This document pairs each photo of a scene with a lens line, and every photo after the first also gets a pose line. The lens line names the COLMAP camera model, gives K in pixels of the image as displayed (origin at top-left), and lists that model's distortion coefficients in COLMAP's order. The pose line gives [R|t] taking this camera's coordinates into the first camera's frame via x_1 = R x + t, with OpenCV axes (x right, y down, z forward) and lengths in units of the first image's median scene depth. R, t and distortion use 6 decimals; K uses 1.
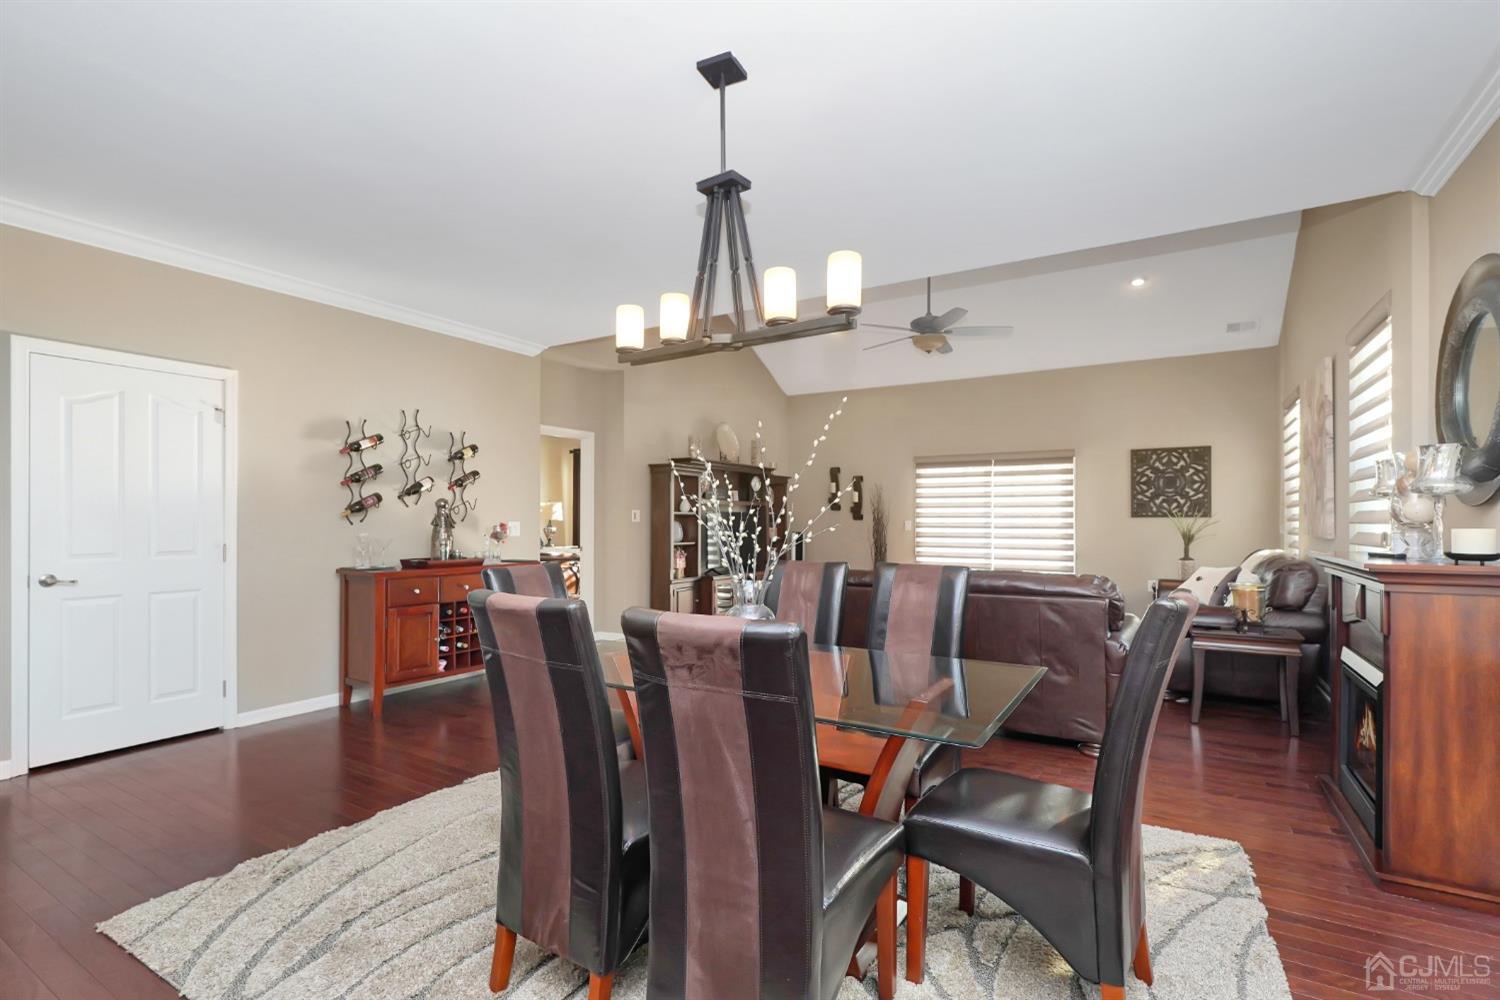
lens RADIAL K [[696.3, 0, 744.2], [0, 696.3, 512.6], [0, 0, 1]] dist [-0.015954, 0.000655]
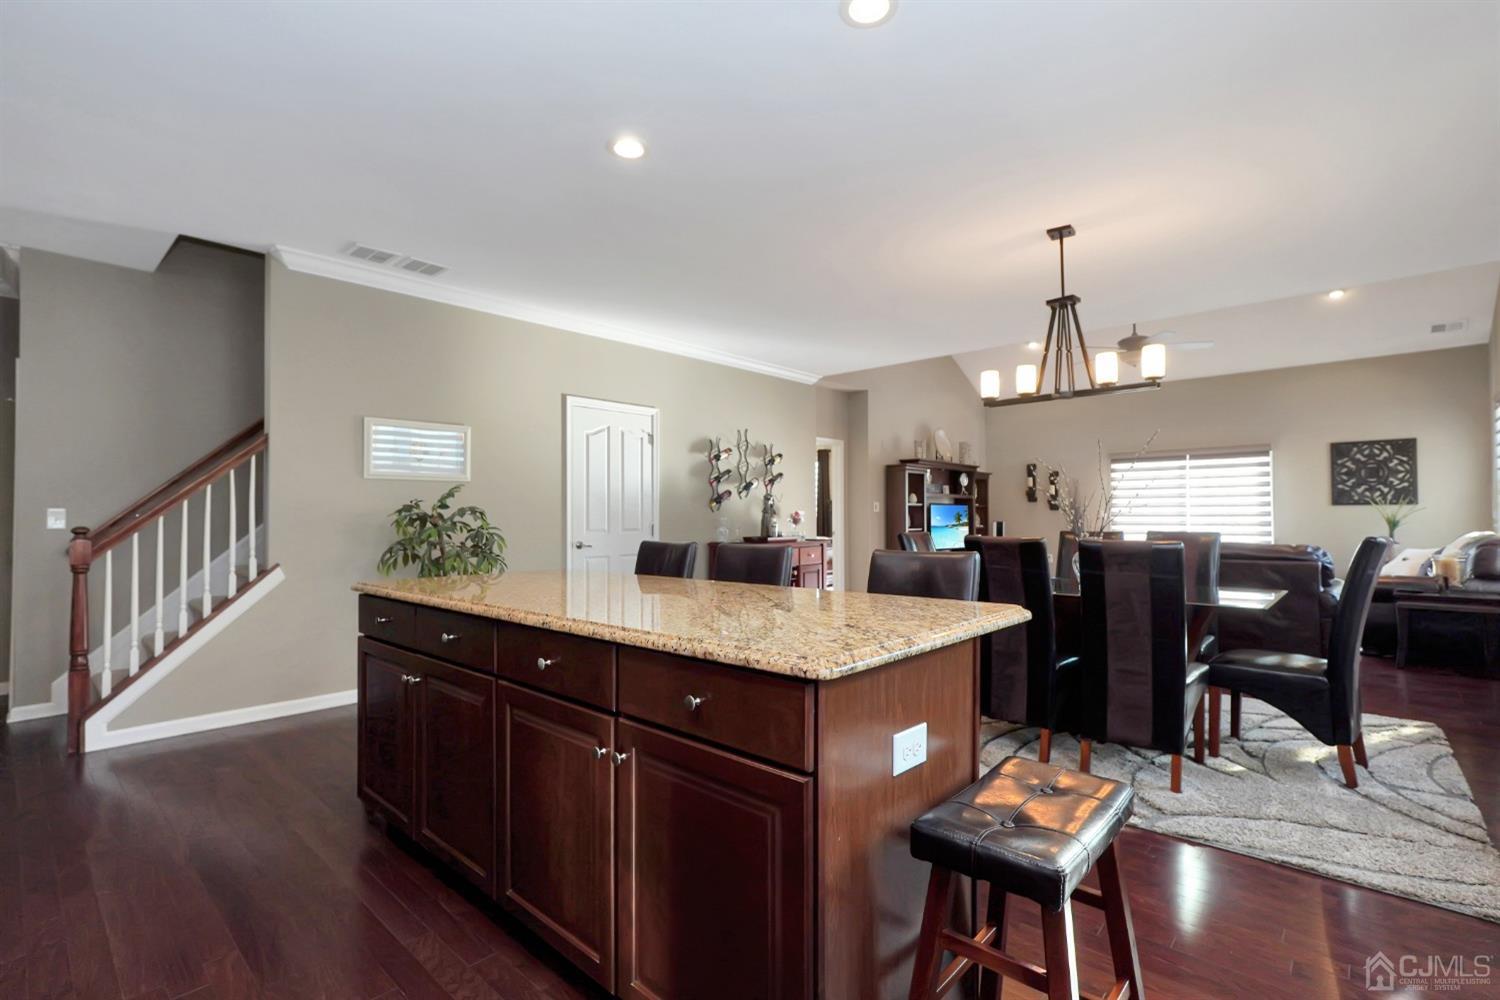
lens RADIAL K [[686.1, 0, 750.0], [0, 686.1, 500.0], [0, 0, 1]] dist [-0.001235, 0.000413]
pose [[0.982834, -0.008755, -0.184282, -0.148712], [0.006271, 0.999882, -0.014056, 0.008507], [0.184383, 0.012659, 0.982773, -0.239711]]
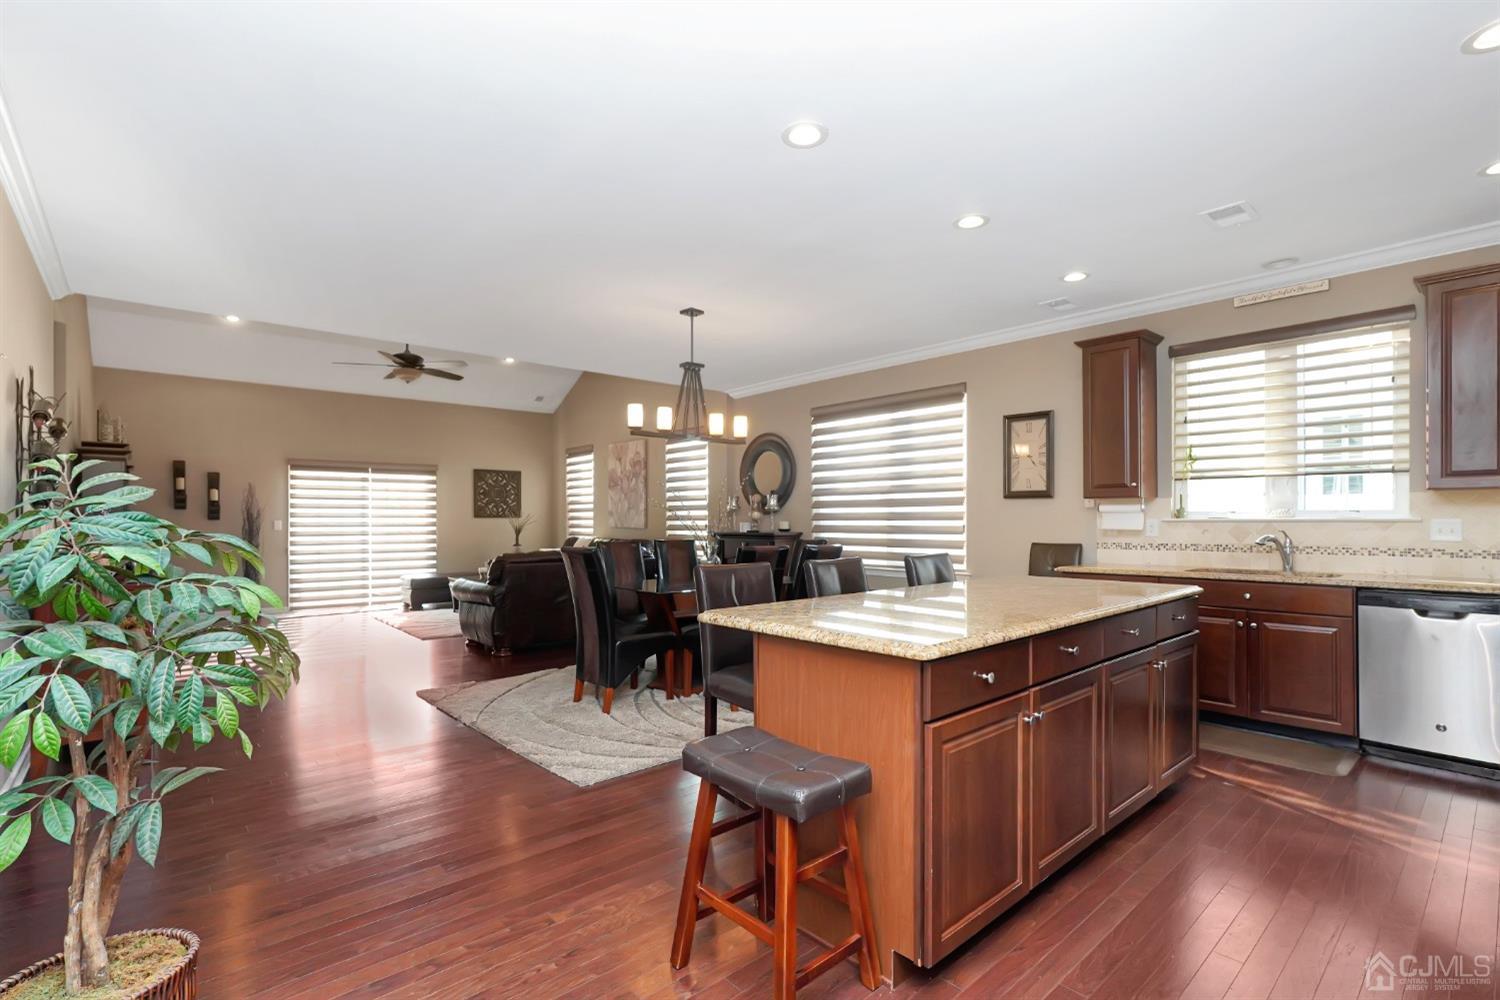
lens RADIAL K [[698.4, 0, 748.8], [0, 698.4, 516.8], [0, 0, 1]] dist [-0.003538, -0.000207]
pose [[0.300340, 0.003062, 0.953827, -0.651079], [-0.009334, 0.999956, -0.000271, 0.000439], [-0.953787, -0.008821, 0.300355, 0.049261]]
